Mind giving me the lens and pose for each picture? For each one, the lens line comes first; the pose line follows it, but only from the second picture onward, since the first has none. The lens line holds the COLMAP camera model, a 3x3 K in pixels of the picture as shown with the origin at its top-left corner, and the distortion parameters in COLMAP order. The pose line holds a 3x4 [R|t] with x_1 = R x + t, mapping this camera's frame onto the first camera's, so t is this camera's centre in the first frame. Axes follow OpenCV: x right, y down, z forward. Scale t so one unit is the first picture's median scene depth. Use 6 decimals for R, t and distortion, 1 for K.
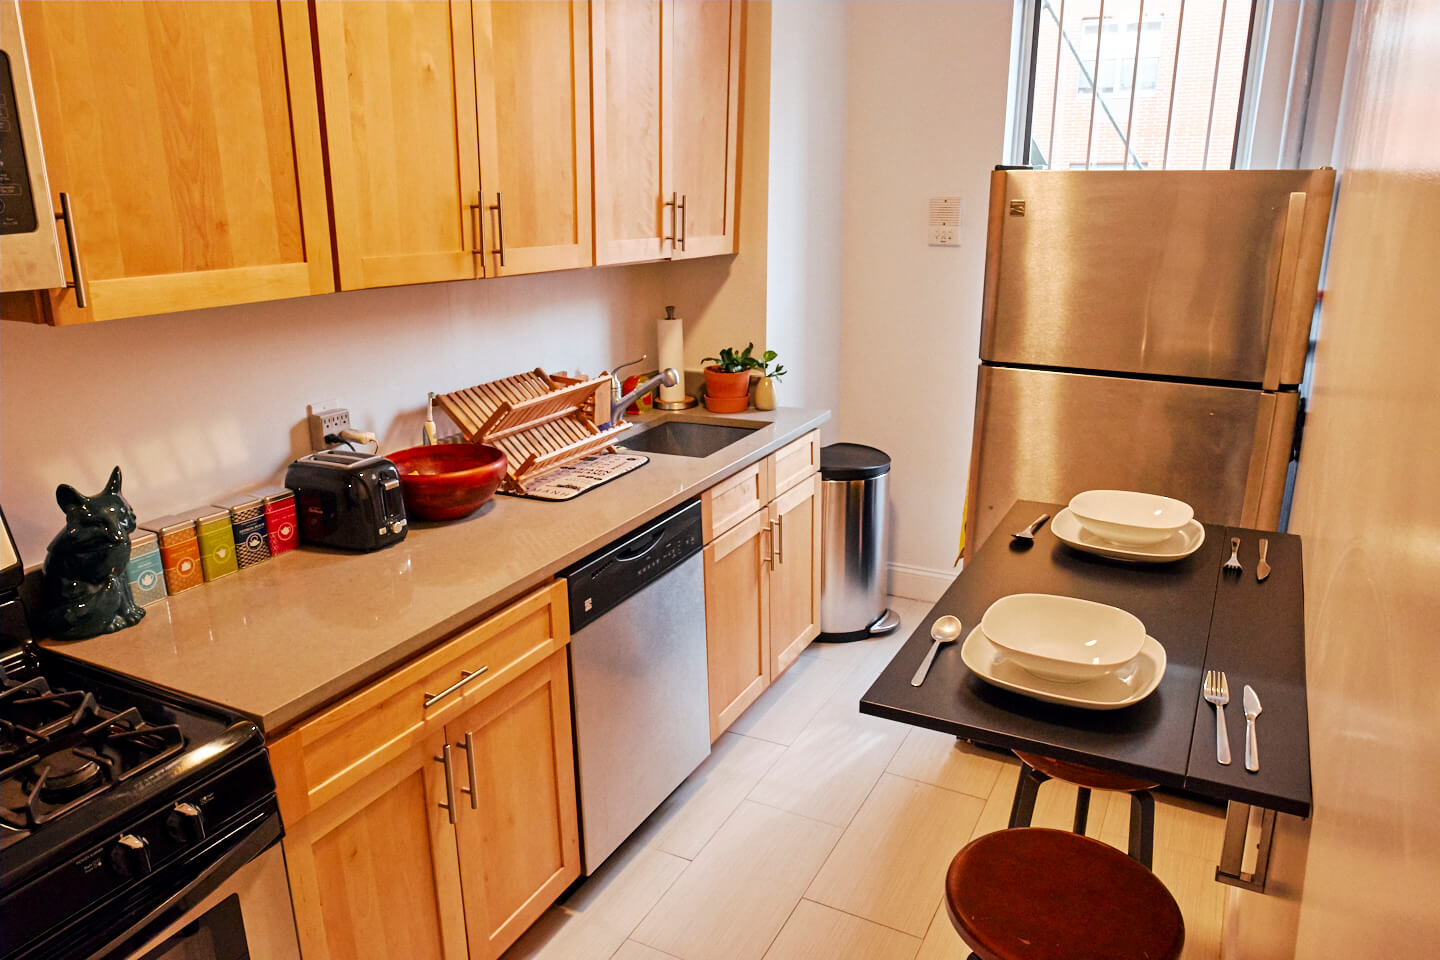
lens RADIAL K [[1039.1, 0, 712.0], [0, 1039.1, 475.2], [0, 0, 1]] dist [-0.009032, -0.005127]
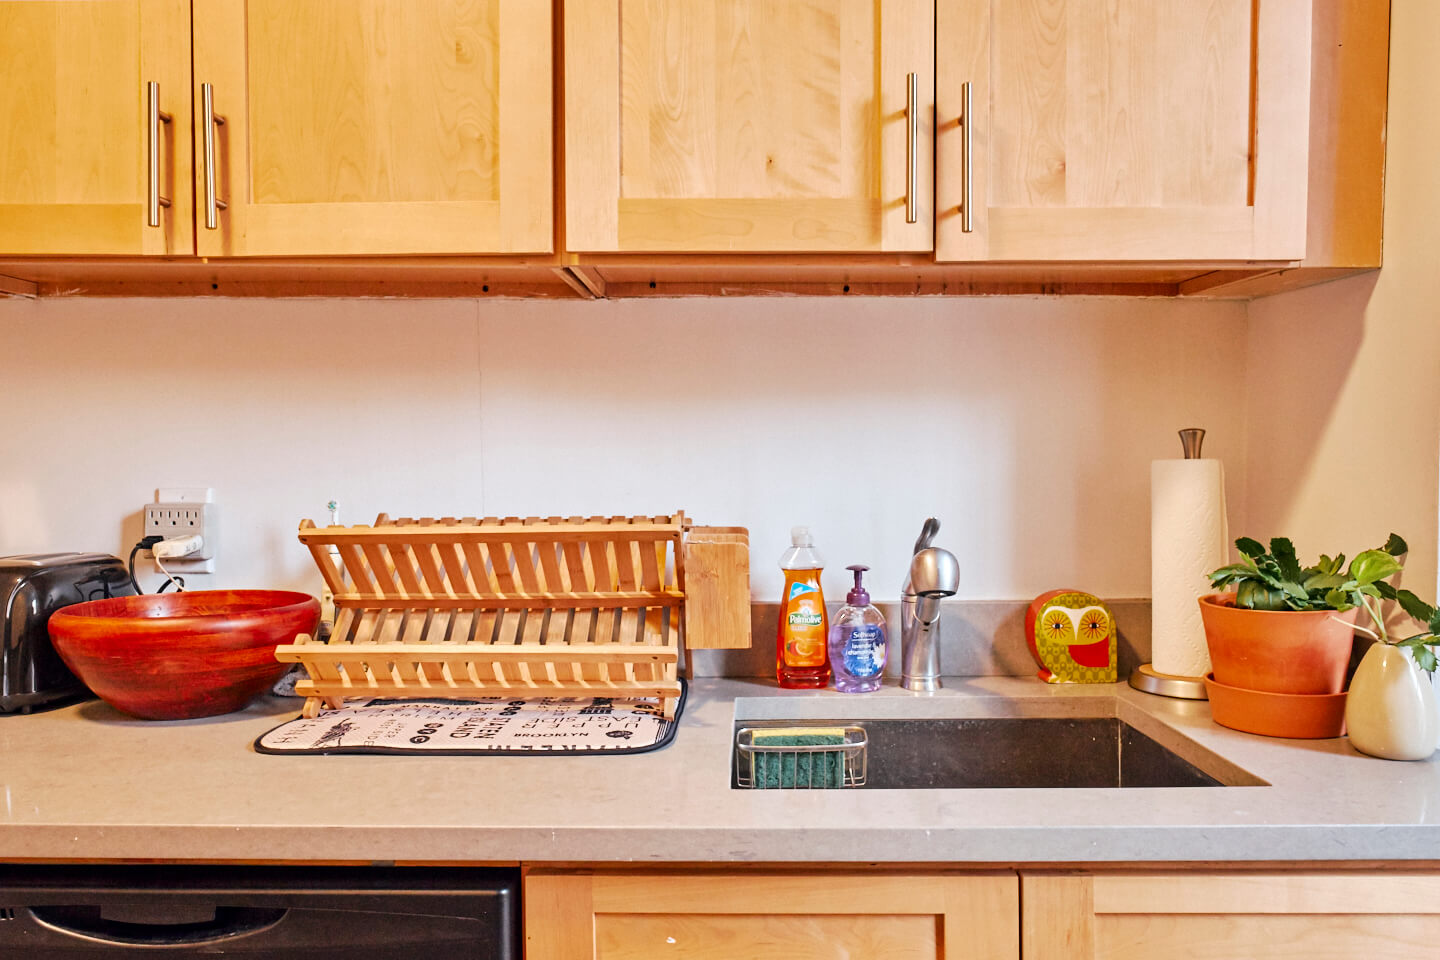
lens RADIAL K [[1039.1, 0, 722.1], [0, 1039.1, 472.2], [0, 0, 1]] dist [-0.009032, -0.005127]
pose [[0.438227, 0.024220, -0.898538, 0.284488], [-0.242213, 0.965842, -0.092096, -0.082346], [0.865615, 0.257997, 0.429125, 0.825509]]
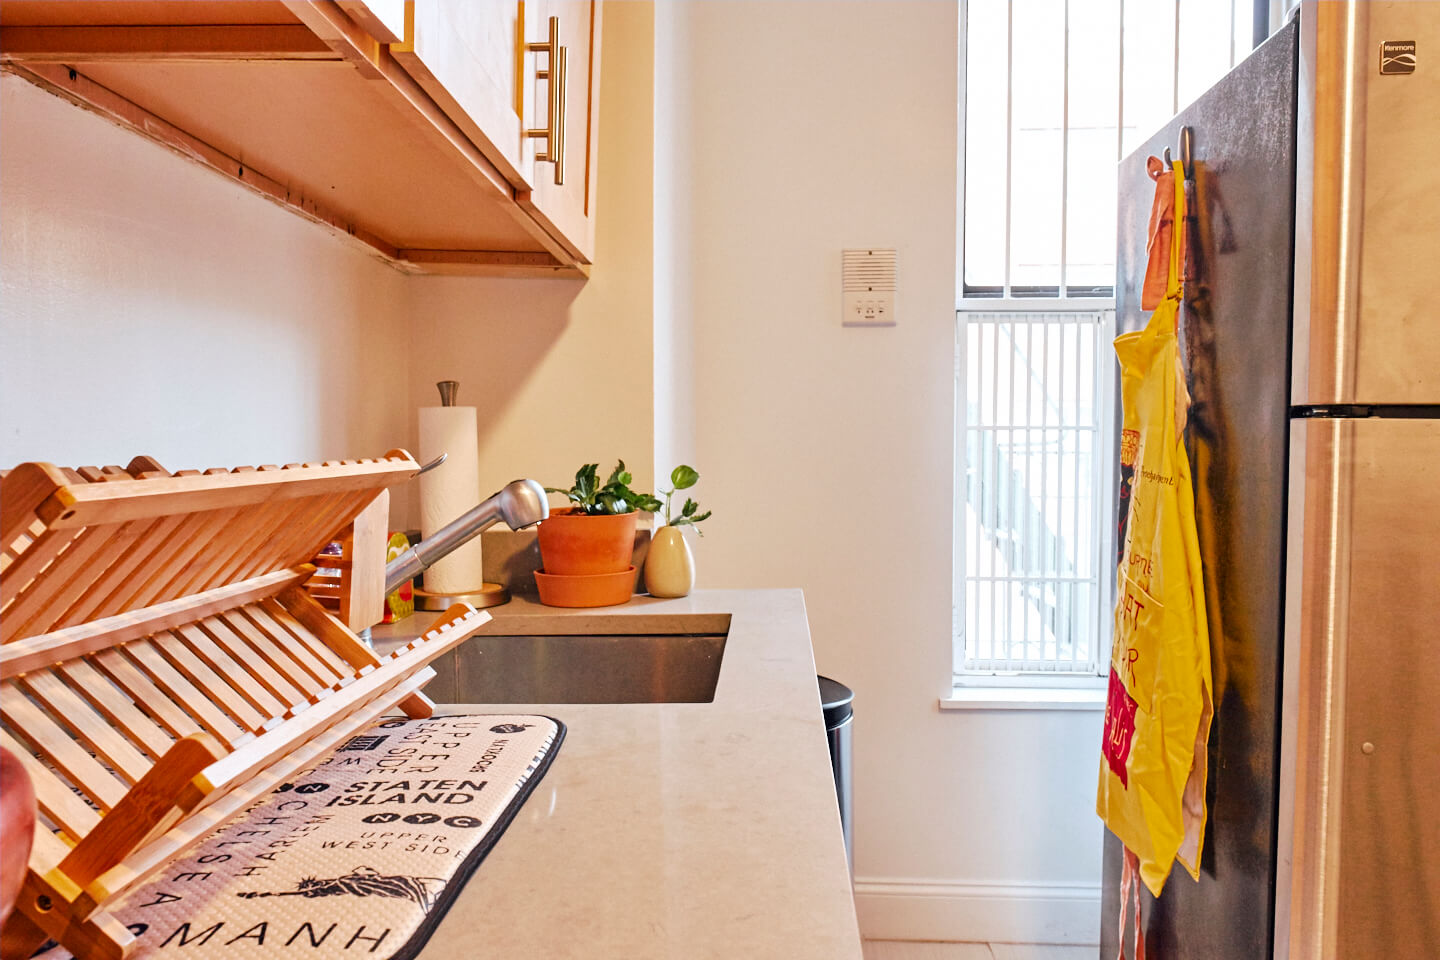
lens RADIAL K [[1039.1, 0, 732.0], [0, 1039.1, 457.3], [0, 0, 1]] dist [-0.009032, -0.005127]
pose [[0.908942, -0.000615, 0.416922, -0.140016], [0.108403, 0.965954, -0.234906, -0.013448], [-0.402583, 0.258711, 0.878063, 0.680299]]
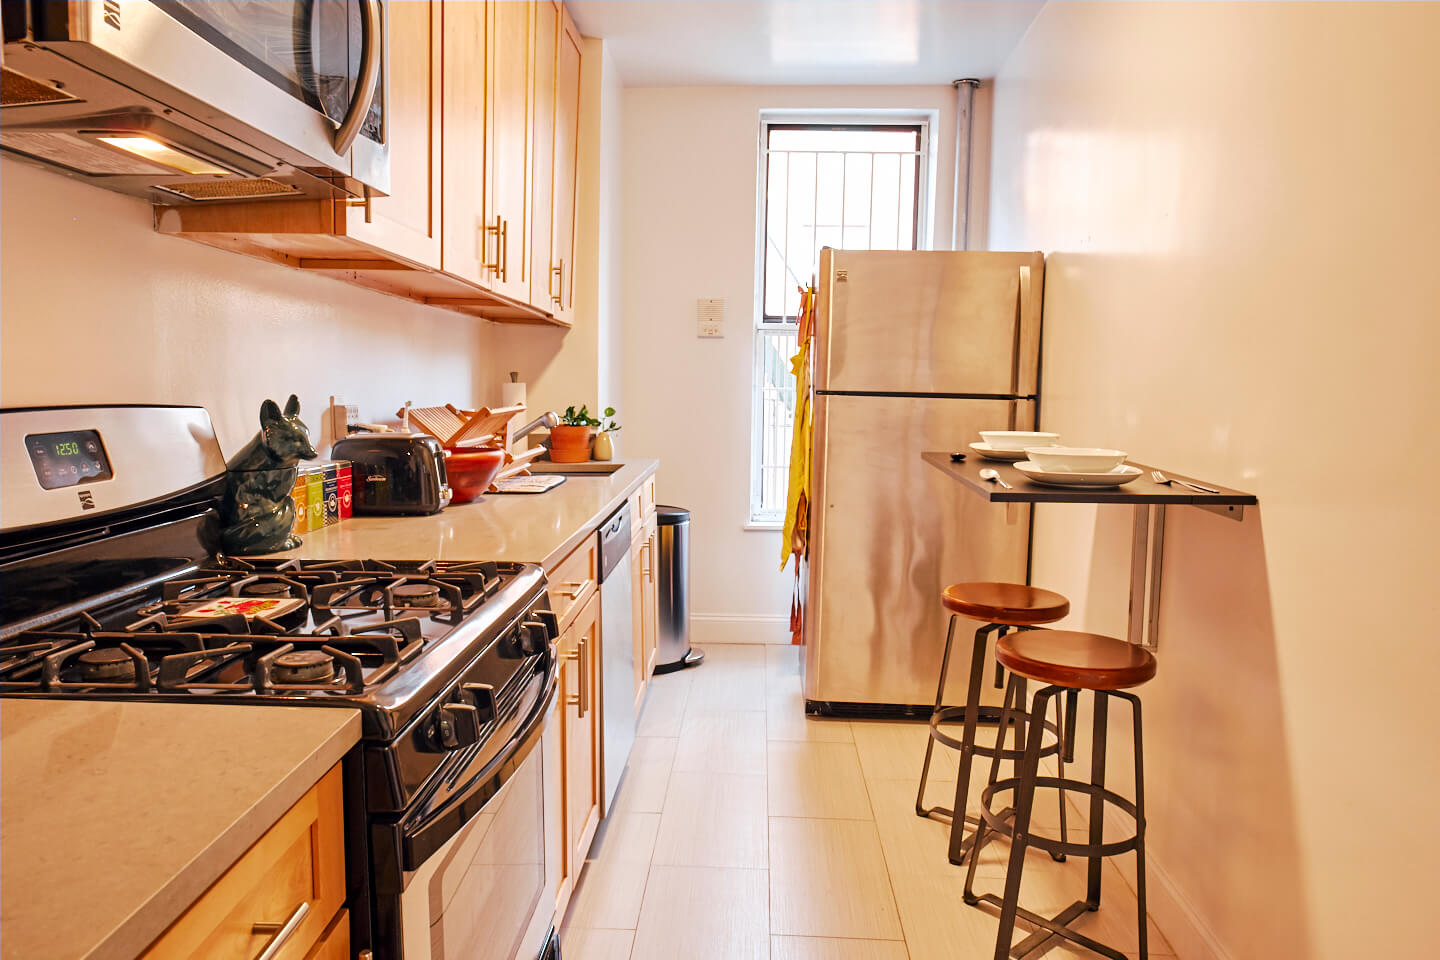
lens RADIAL K [[1039.1, 0, 720.9], [0, 1039.1, 472.9], [0, 0, 1]] dist [-0.009032, -0.005127]
pose [[0.902188, -0.019396, 0.430907, -0.390714], [0.098083, 0.982044, -0.161152, 0.176797], [-0.420044, 0.187654, 0.887890, -0.079959]]
